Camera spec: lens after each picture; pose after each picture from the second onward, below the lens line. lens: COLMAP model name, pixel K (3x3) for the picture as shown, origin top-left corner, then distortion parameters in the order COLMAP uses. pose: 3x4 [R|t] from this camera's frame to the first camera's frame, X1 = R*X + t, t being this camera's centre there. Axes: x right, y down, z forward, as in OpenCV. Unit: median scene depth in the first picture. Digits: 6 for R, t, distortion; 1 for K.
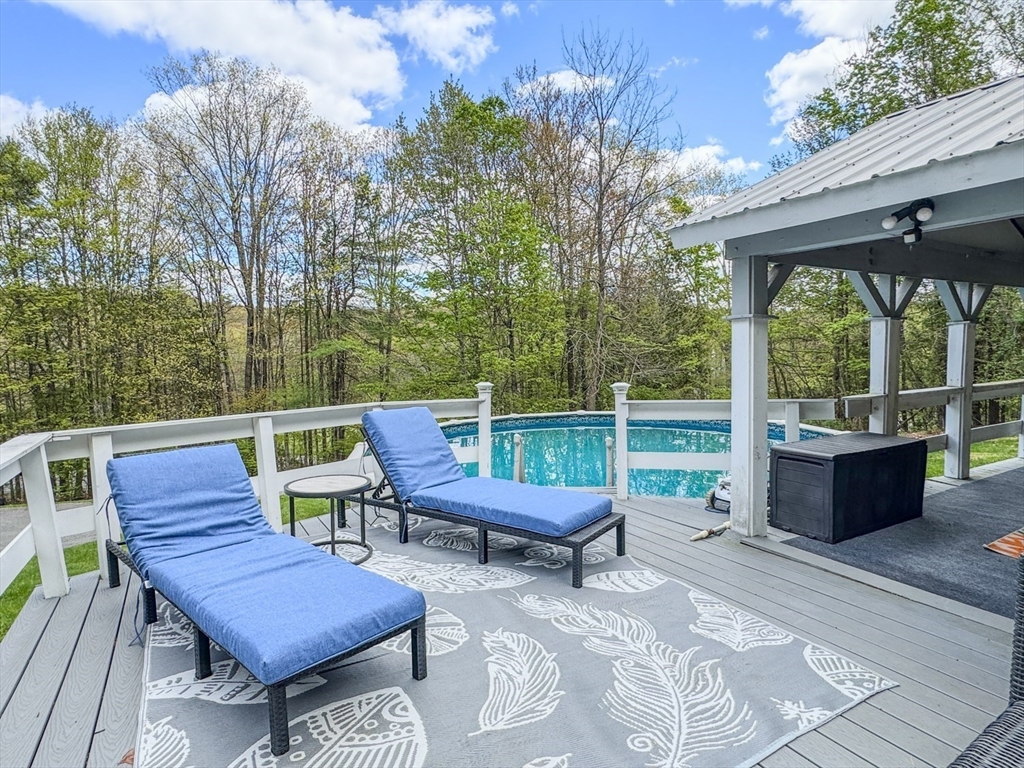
lens RADIAL K [[566.5, 0, 513.0], [0, 566.5, 385.9], [0, 0, 1]] dist [0.000244, 0.000168]
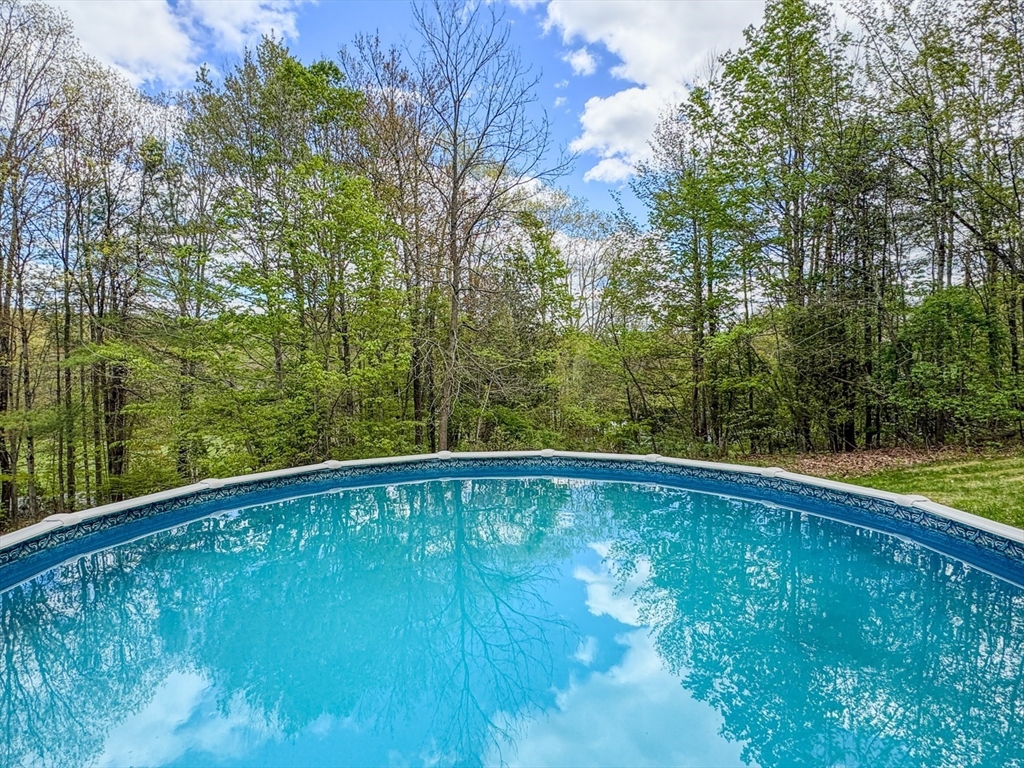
lens RADIAL K [[540.4, 0, 513.8], [0, 540.4, 380.8], [0, 0, 1]] dist [0.005014, 0.000840]
pose [[0.959349, 0.009187, 0.282072, 0.010435], [0.001989, 0.999225, -0.039310, -0.005116], [-0.282215, 0.038273, 0.958588, 0.174055]]
